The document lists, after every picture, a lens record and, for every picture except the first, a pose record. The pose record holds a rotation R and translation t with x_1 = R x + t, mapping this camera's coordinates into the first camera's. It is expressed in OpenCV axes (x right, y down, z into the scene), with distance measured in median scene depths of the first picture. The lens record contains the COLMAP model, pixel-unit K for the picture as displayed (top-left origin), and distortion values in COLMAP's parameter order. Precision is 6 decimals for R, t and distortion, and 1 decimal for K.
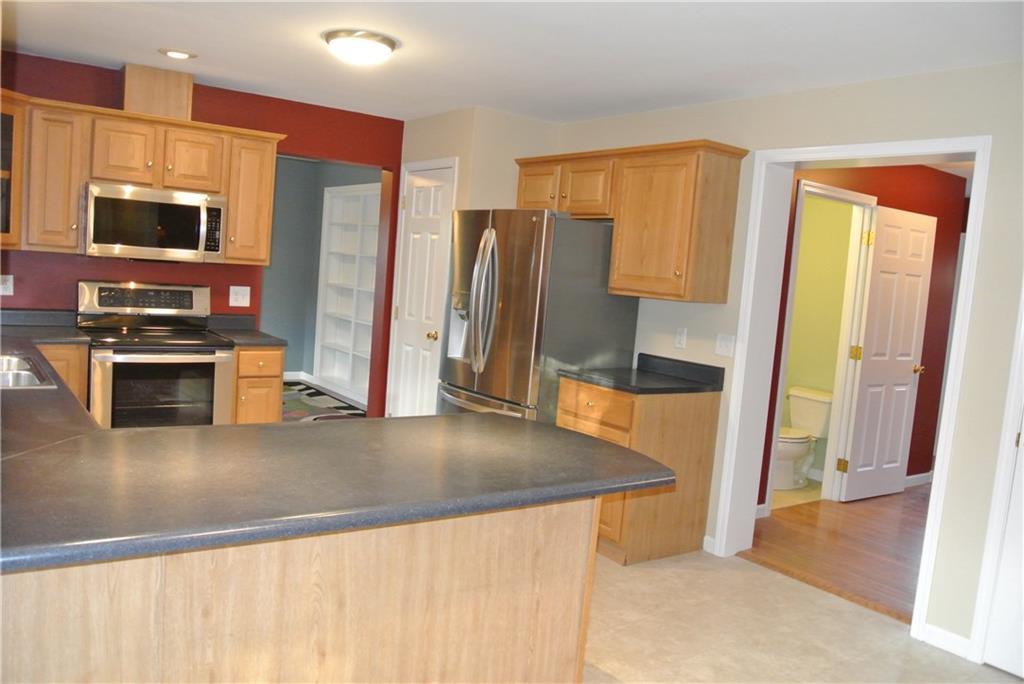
lens RADIAL K [[803.9, 0, 512.0], [0, 803.9, 342.0], [0, 0, 1]] dist [-0.063459, 0.011559]
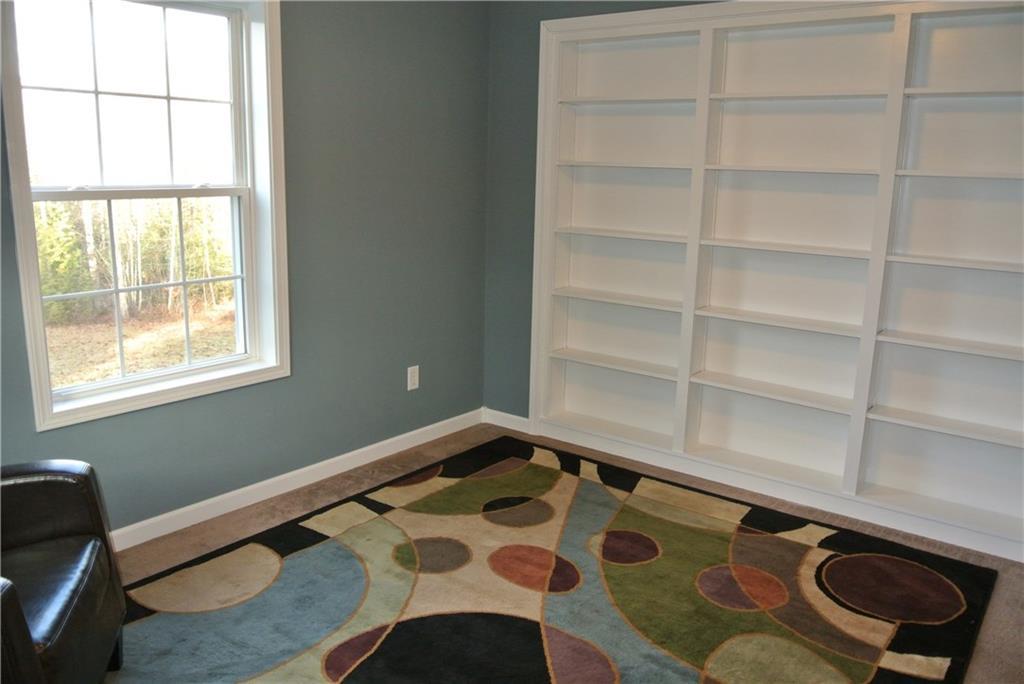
lens RADIAL K [[803.9, 0, 512.0], [0, 803.9, 342.0], [0, 0, 1]] dist [-0.063459, 0.011559]
pose [[0.956289, -0.118198, 0.267473, -0.707049], [0.079167, 0.985158, 0.152302, -0.148160], [-0.281505, -0.124470, 0.951453, 0.990912]]
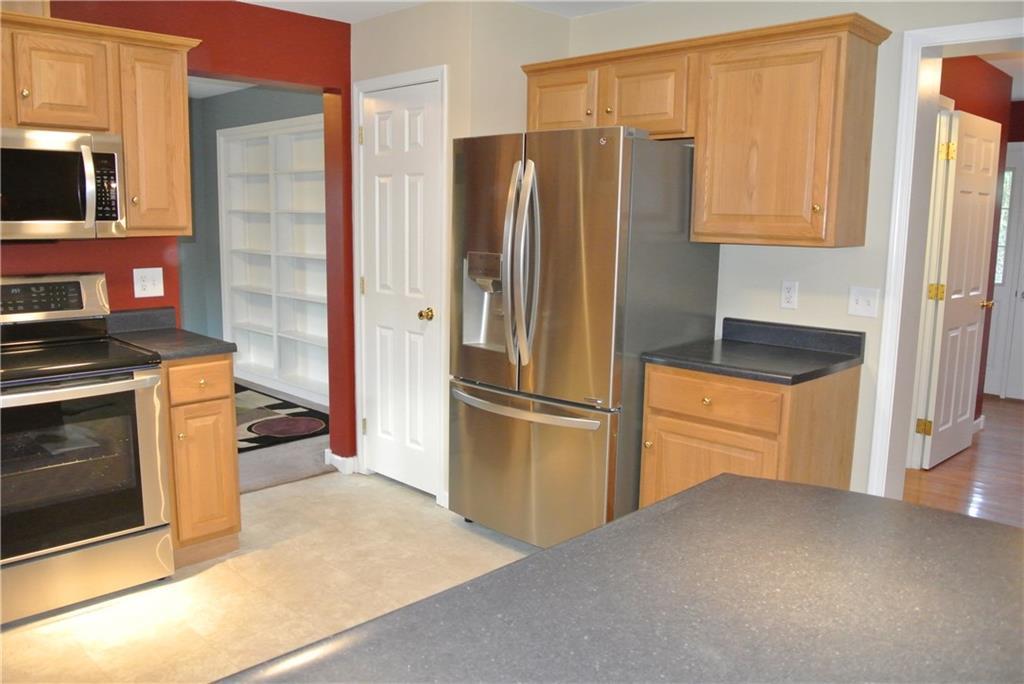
lens RADIAL K [[803.9, 0, 512.0], [0, 803.9, 342.0], [0, 0, 1]] dist [-0.063459, 0.011559]
pose [[0.984095, -0.089666, 0.153351, -0.152243], [0.078653, 0.993967, 0.076443, -0.036386], [-0.159280, -0.063166, 0.985211, 0.289265]]
